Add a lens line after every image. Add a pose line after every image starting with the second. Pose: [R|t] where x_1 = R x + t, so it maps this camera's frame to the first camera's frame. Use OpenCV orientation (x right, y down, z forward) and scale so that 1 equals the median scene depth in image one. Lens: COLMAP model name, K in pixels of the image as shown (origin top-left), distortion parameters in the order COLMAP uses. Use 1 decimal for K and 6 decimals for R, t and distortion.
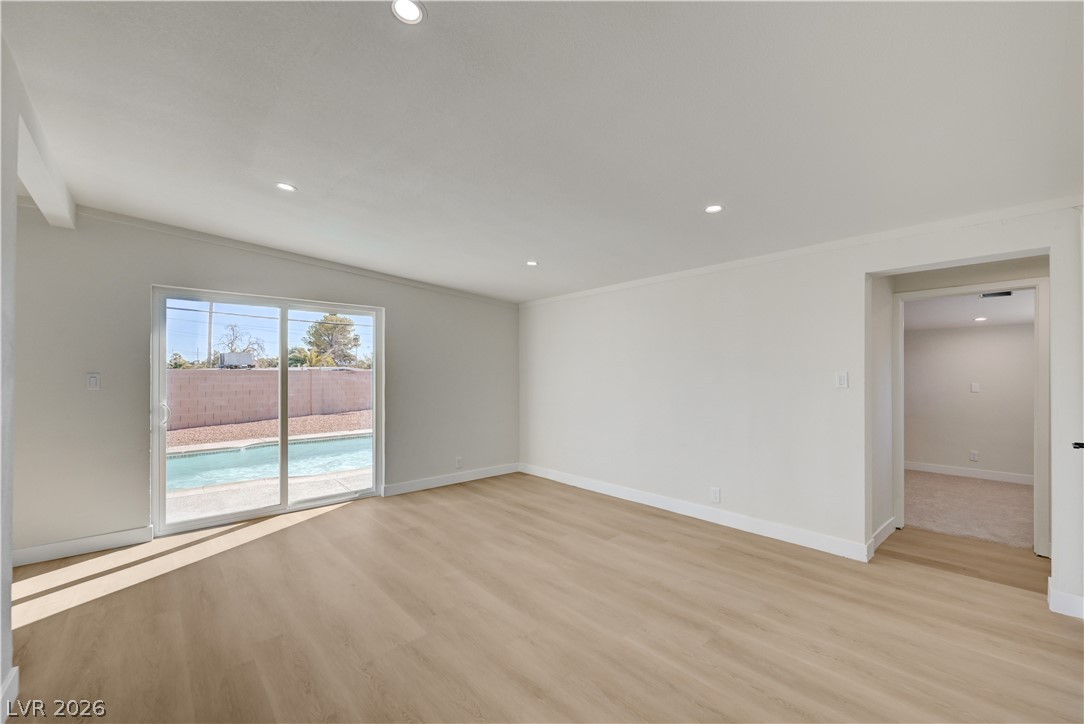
lens RADIAL K [[439.8, 0, 542.5], [0, 439.8, 370.1], [0, 0, 1]] dist [-0.003311, -0.000861]
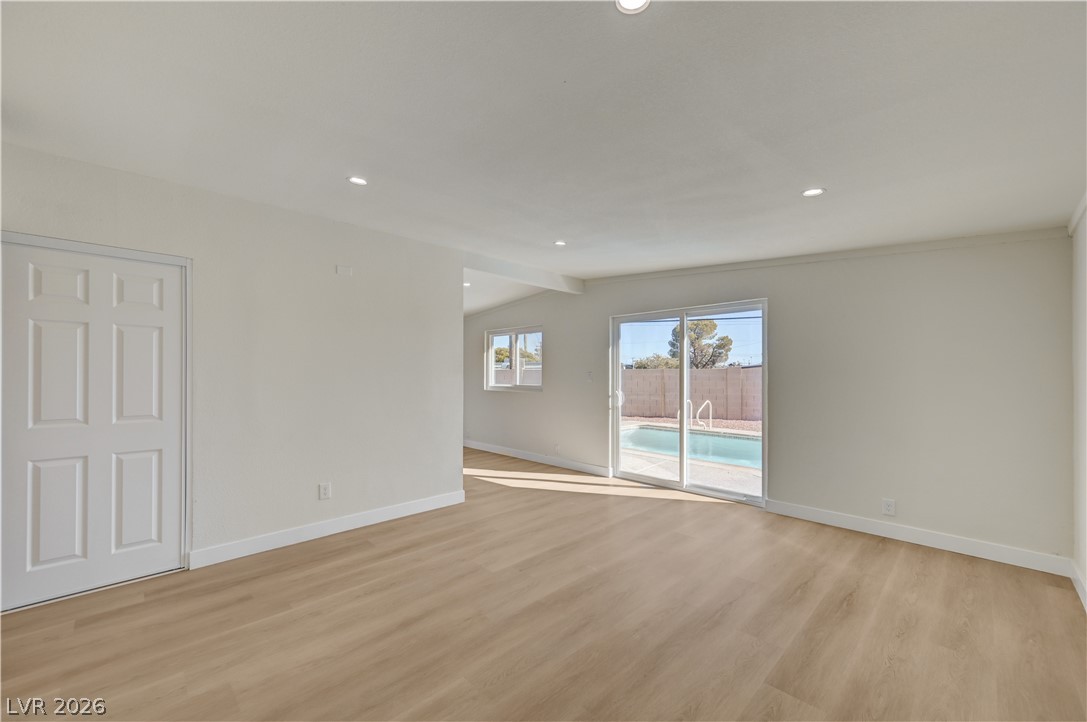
lens RADIAL K [[428.1, 0, 555.1], [0, 428.1, 372.2], [0, 0, 1]] dist [0.006865, 0.000218]
pose [[0.058036, -0.000888, -0.998314, 0.573678], [0.009210, 0.999958, -0.000354, 0.004178], [0.998272, -0.009174, 0.058042, 0.625763]]
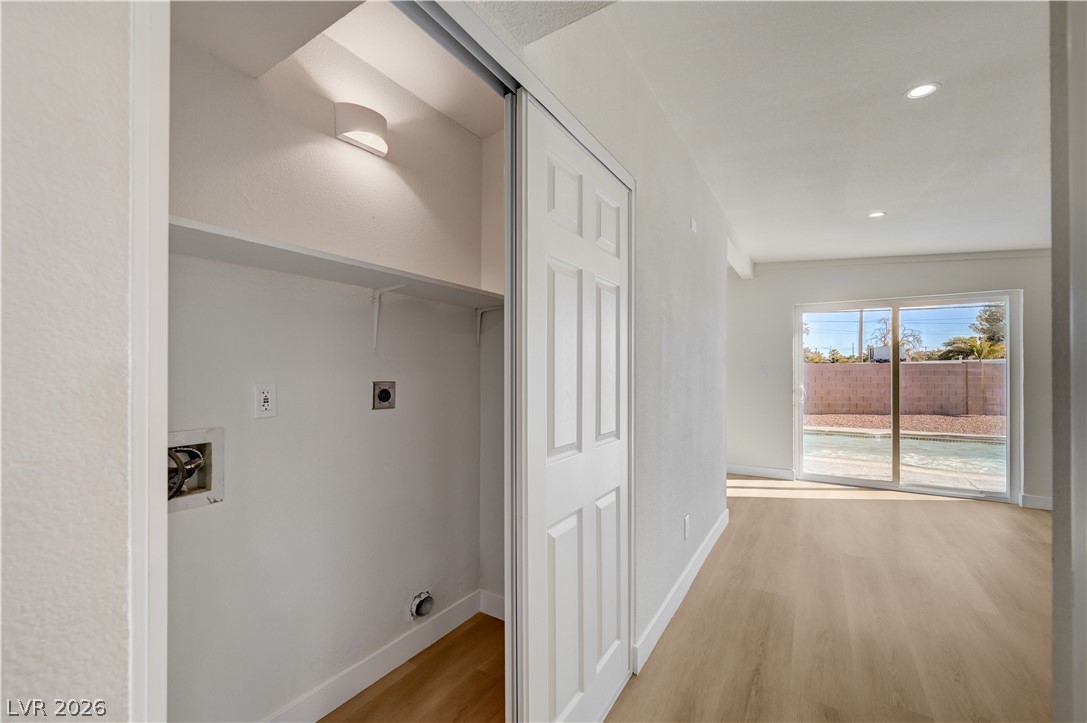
lens RADIAL K [[439.0, 0, 552.7], [0, 439.0, 371.1], [0, 0, 1]] dist [0.002042, 0.000037]
pose [[0.298412, 0.005898, -0.954419, 0.229505], [0.008692, 0.999923, 0.008897, 0.004062], [0.954397, -0.010951, 0.298338, -0.174788]]
